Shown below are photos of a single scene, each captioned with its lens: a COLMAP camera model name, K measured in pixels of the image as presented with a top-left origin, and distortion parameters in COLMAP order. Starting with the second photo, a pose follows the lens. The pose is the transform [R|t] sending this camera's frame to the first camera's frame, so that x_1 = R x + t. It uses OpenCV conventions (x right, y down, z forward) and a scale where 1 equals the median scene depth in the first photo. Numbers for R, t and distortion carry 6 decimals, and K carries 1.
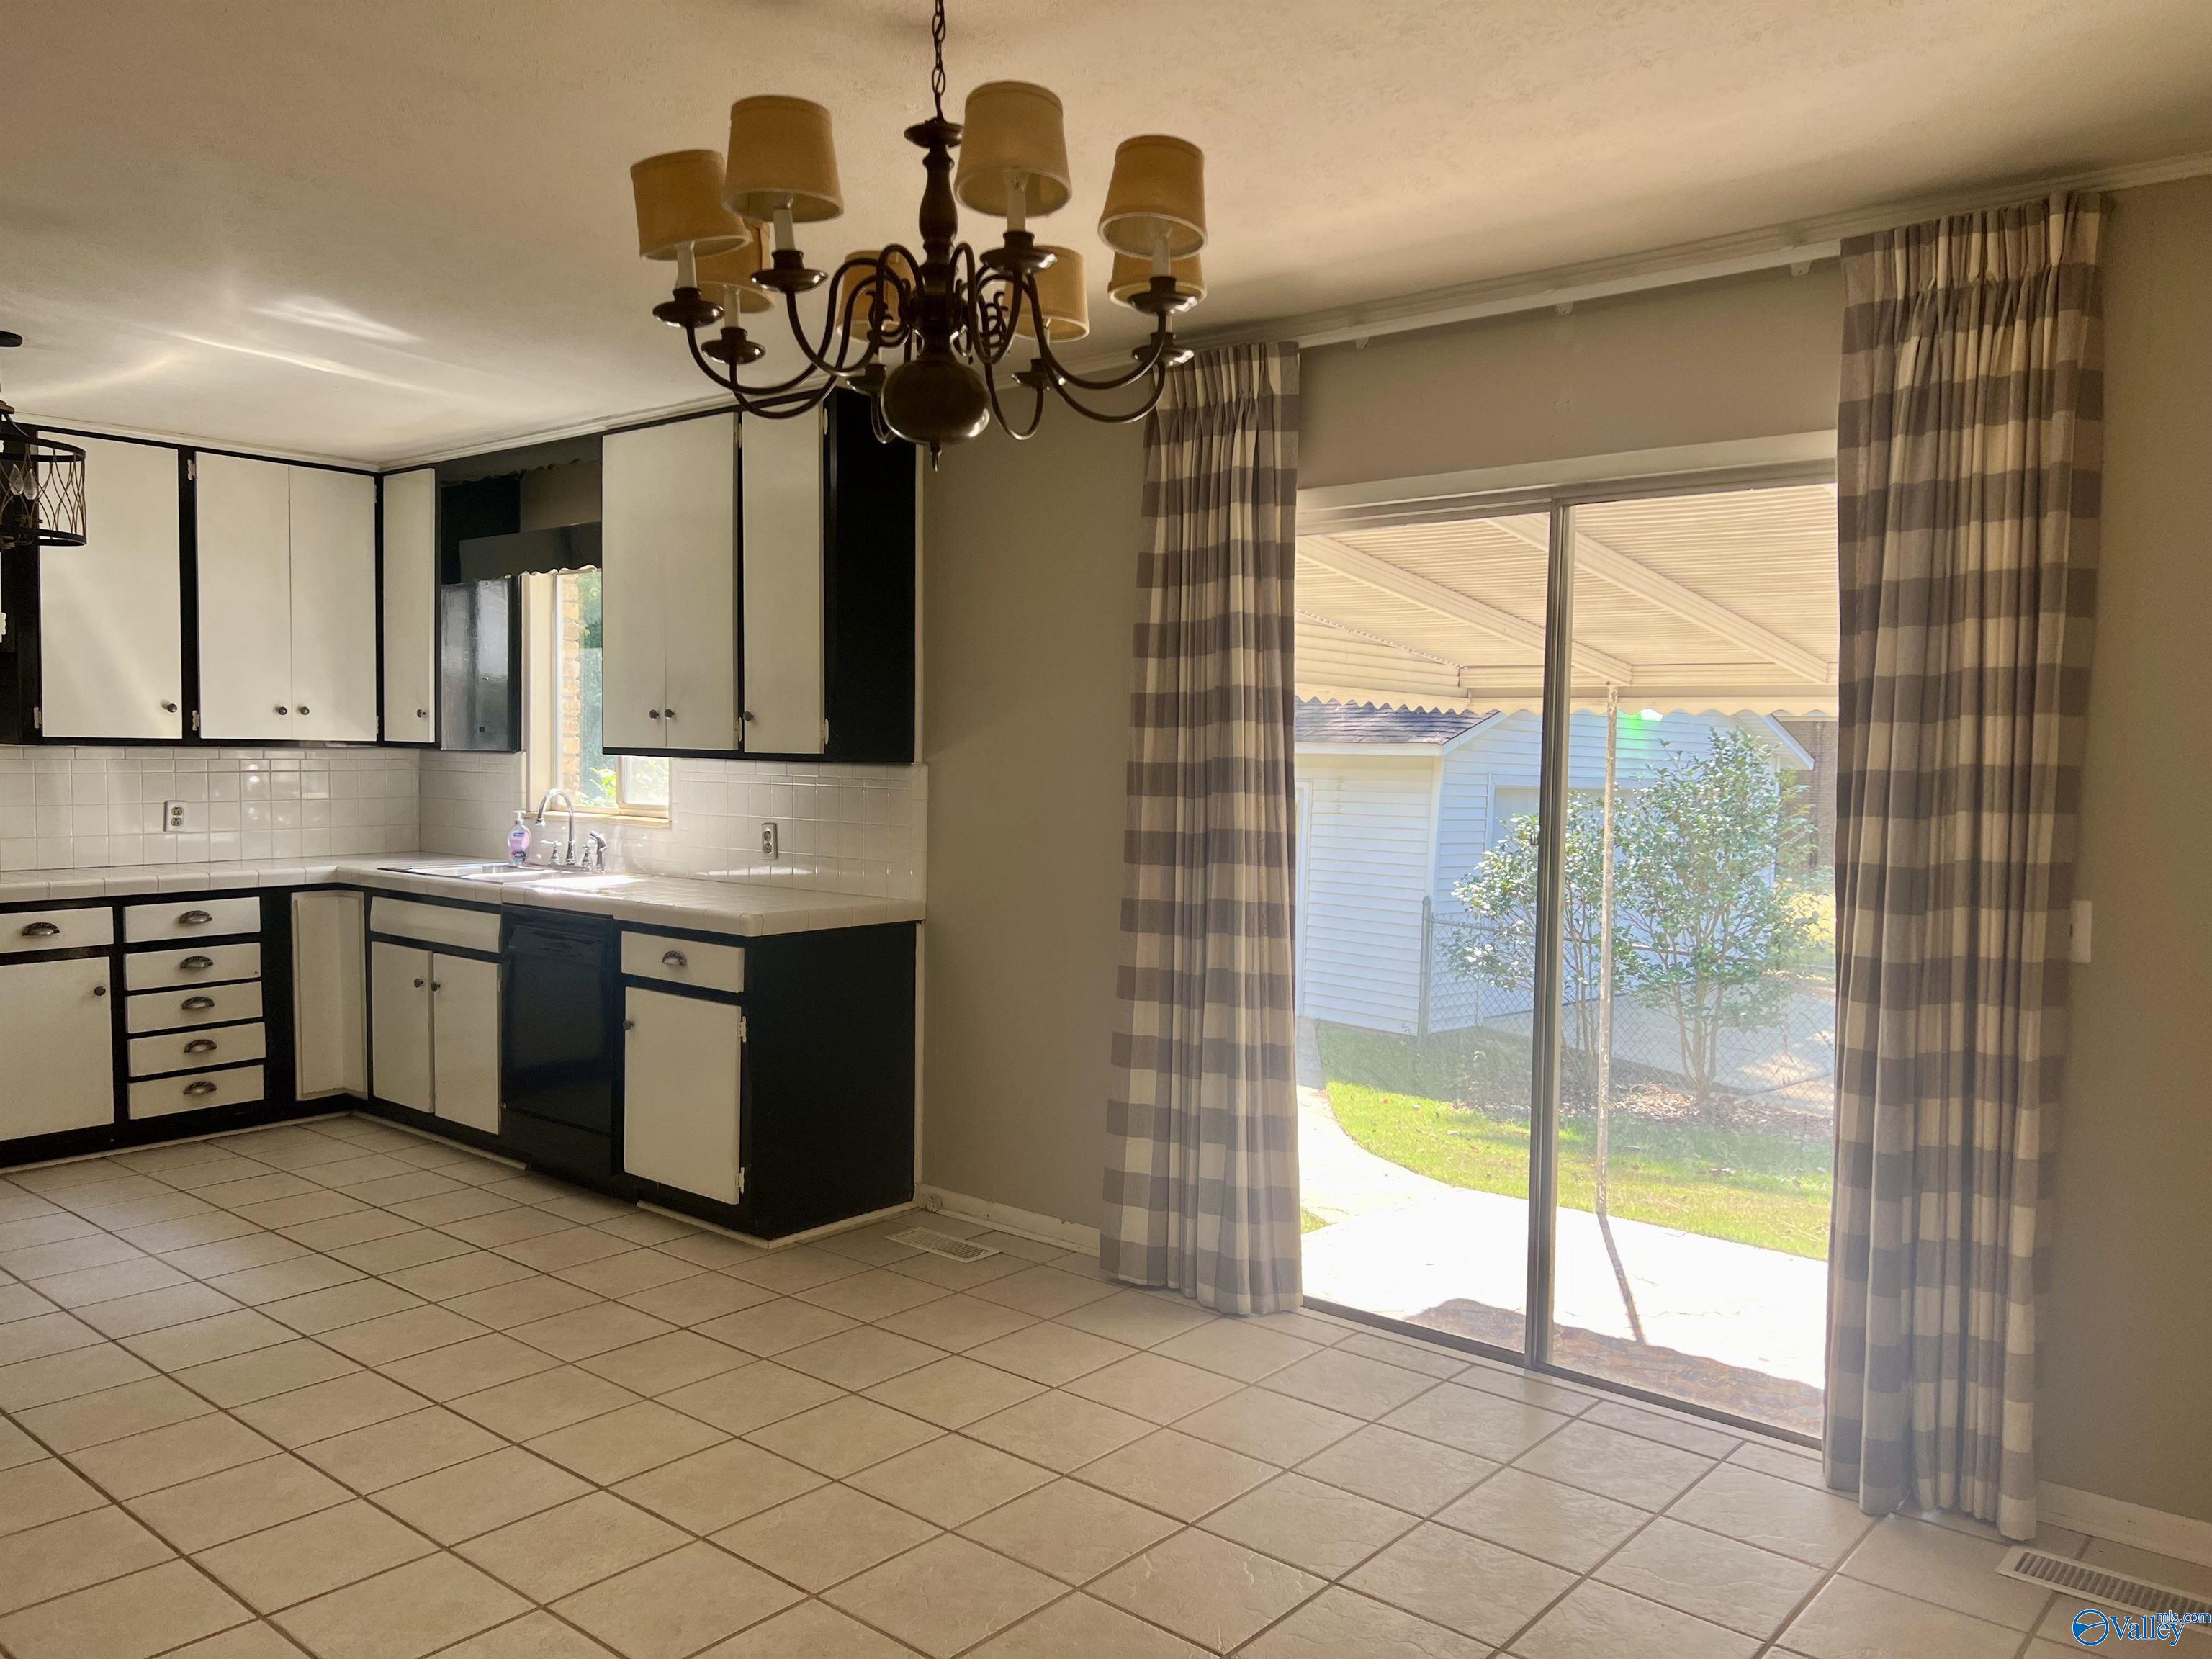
lens RADIAL K [[1667.3, 0, 1121.5], [0, 1667.3, 839.4], [0, 0, 1]] dist [0.058152, -0.062751]
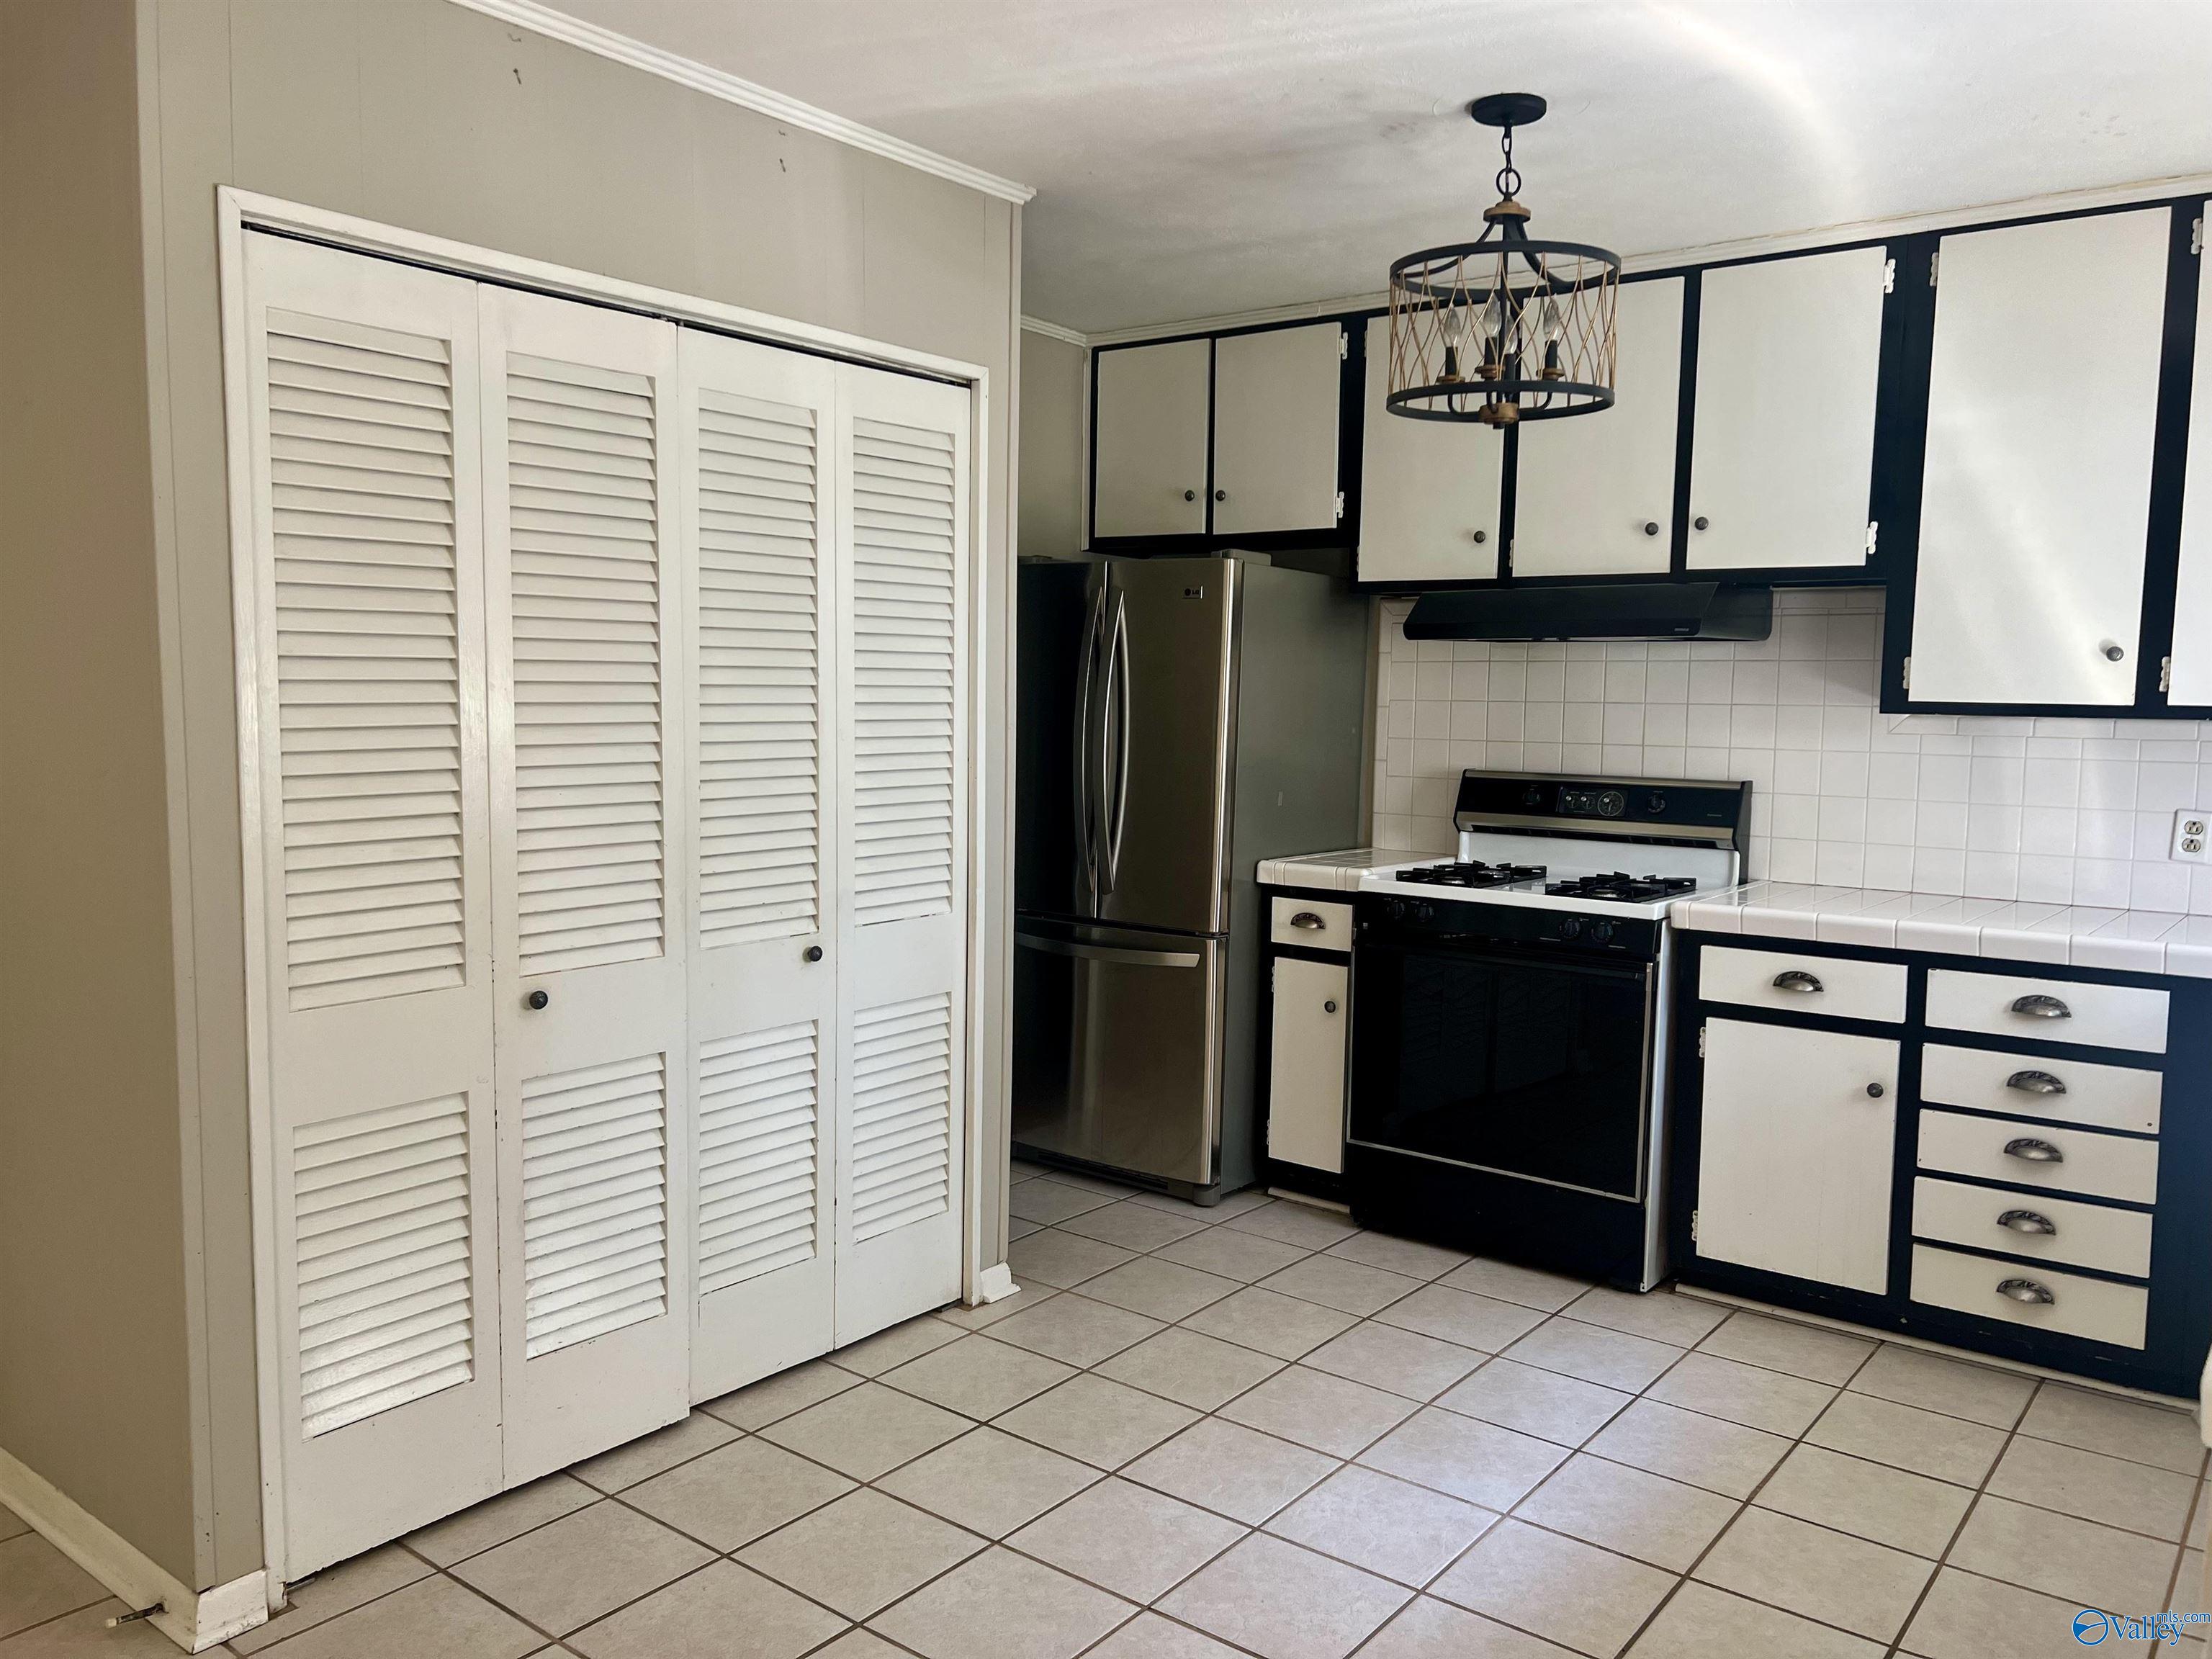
lens RADIAL K [[1667.3, 0, 1107.0], [0, 1667.3, 842.9], [0, 0, 1]] dist [0.058152, -0.062751]
pose [[0.044861, 0.083292, -0.995515, 0.022898], [-0.070626, 0.994289, 0.080007, -0.038768], [0.996494, 0.066720, 0.050488, 0.706853]]
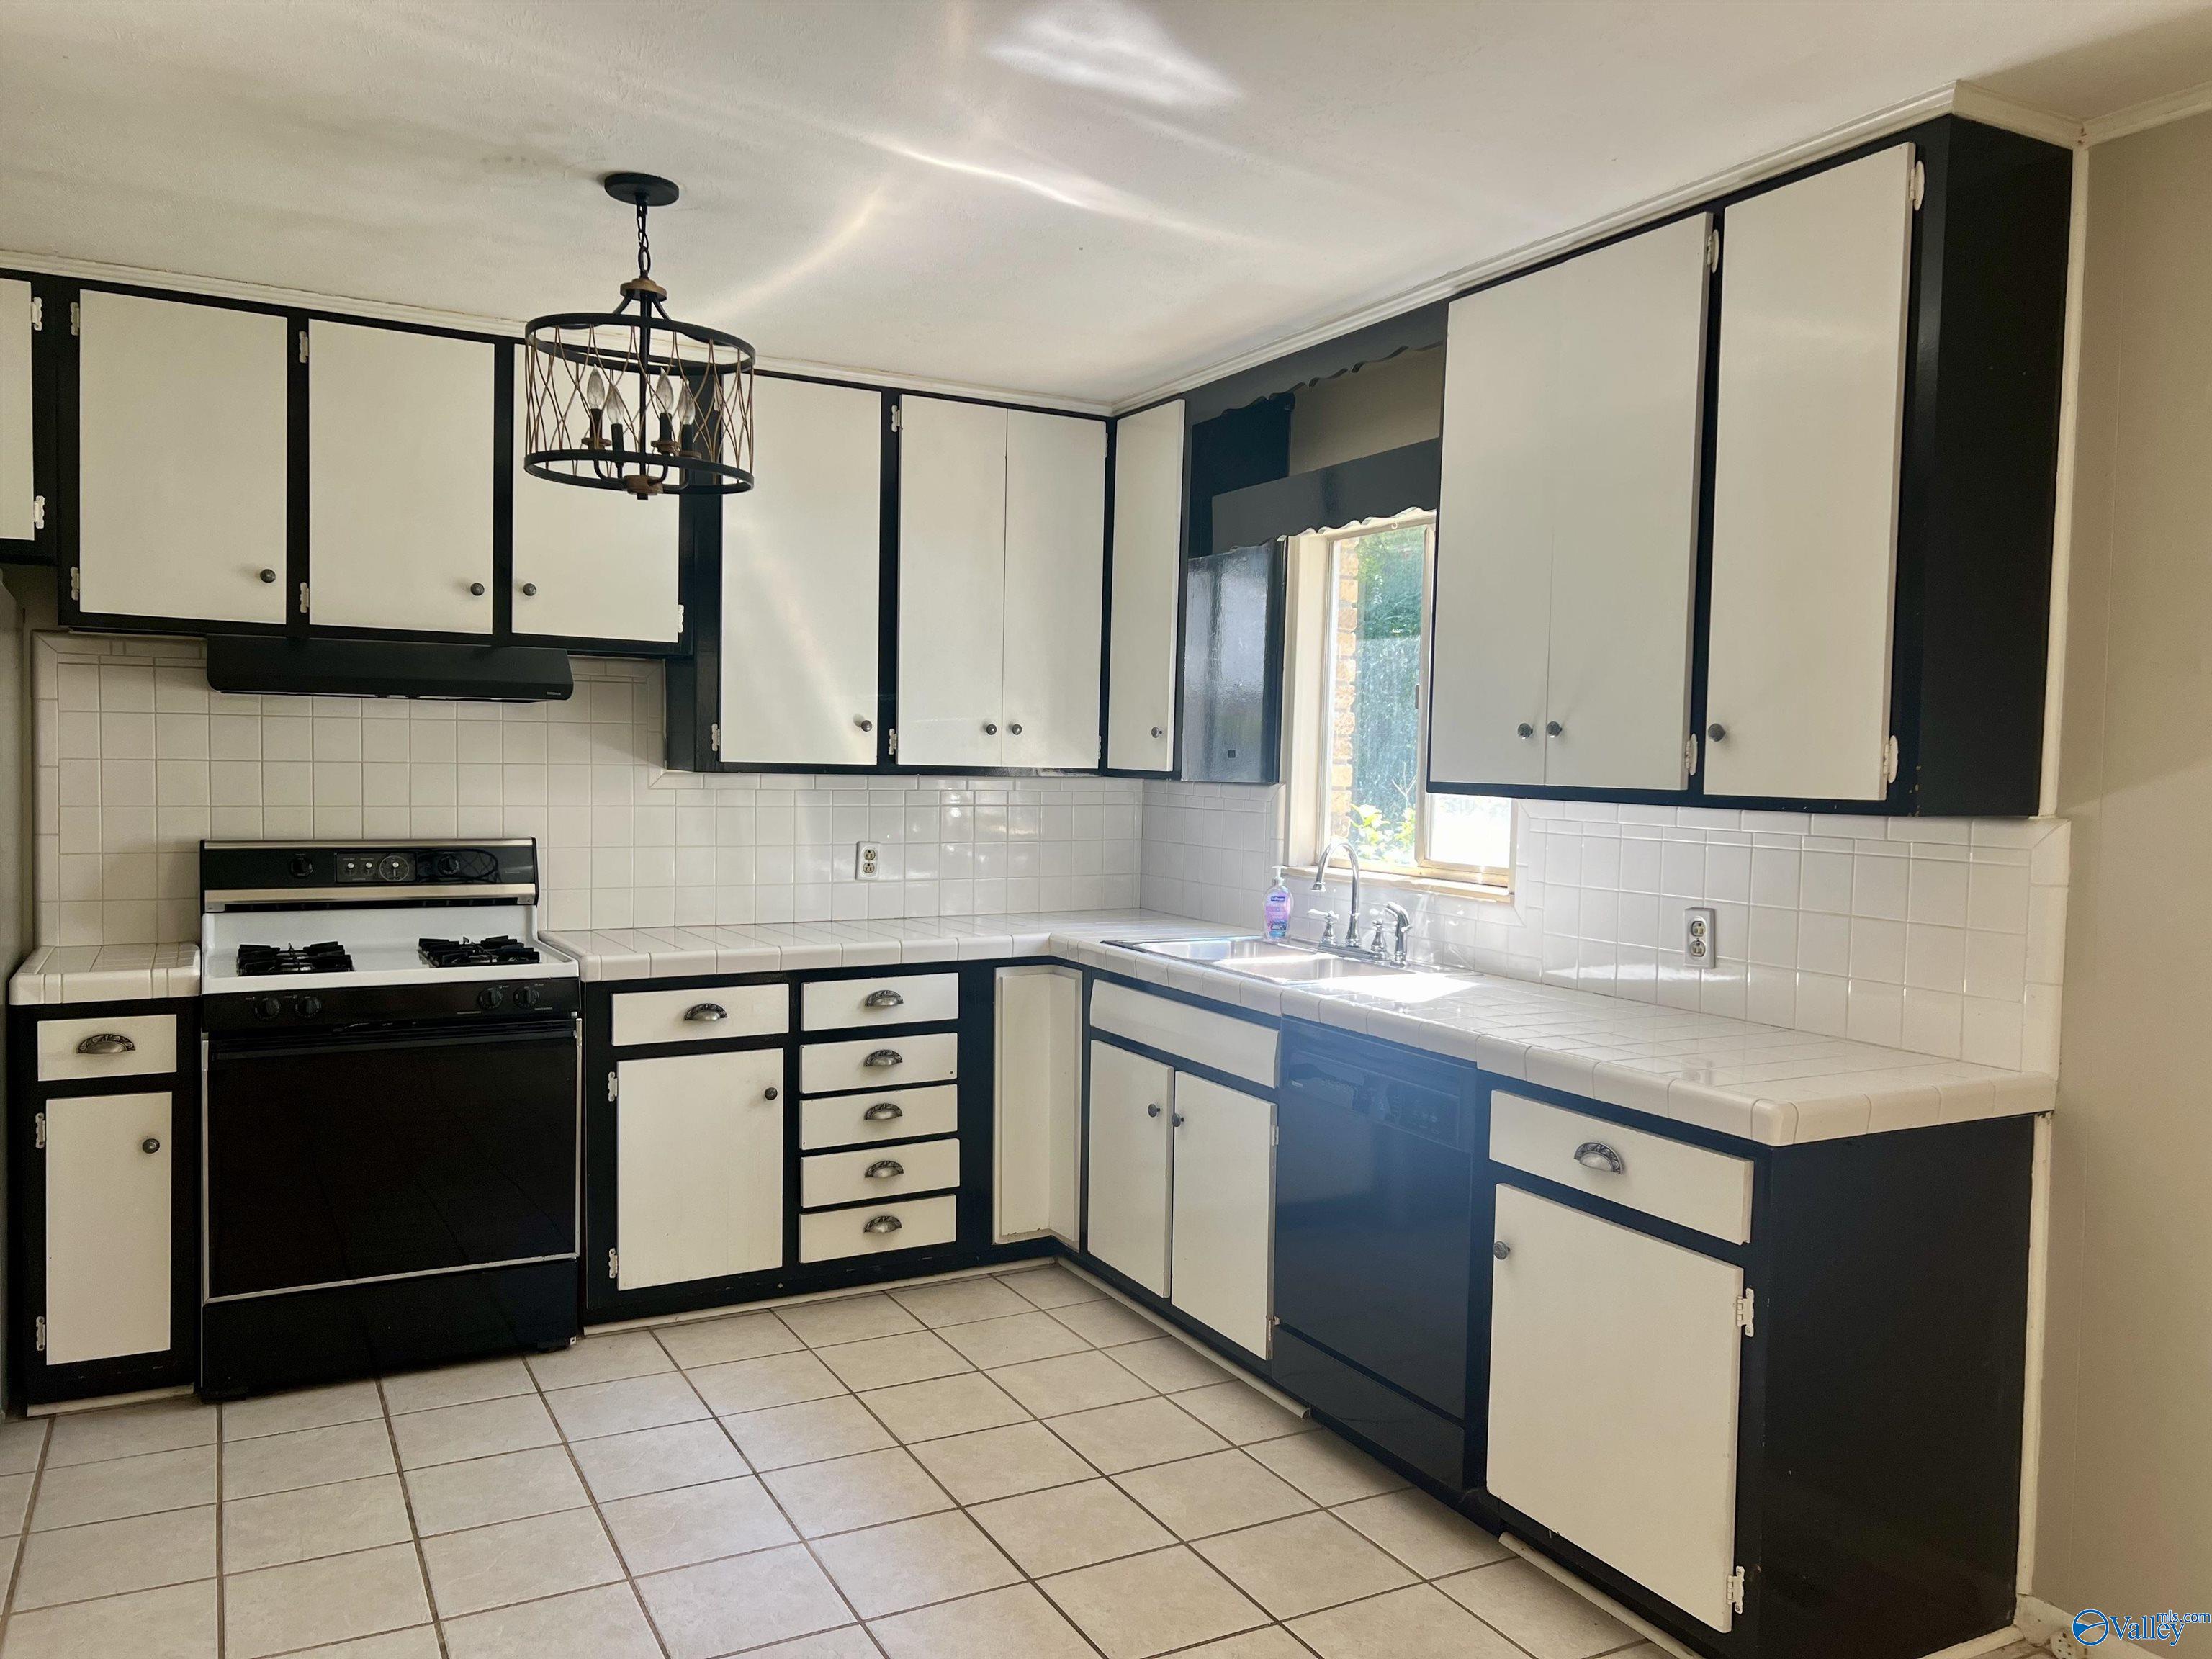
lens RADIAL K [[1667.3, 0, 1126.6], [0, 1667.3, 834.3], [0, 0, 1]] dist [0.058152, -0.062751]
pose [[0.932607, 0.021218, -0.360270, -0.195134], [-0.026731, 0.999589, -0.010326, -0.025946], [0.359903, 0.019261, 0.932791, 0.369866]]
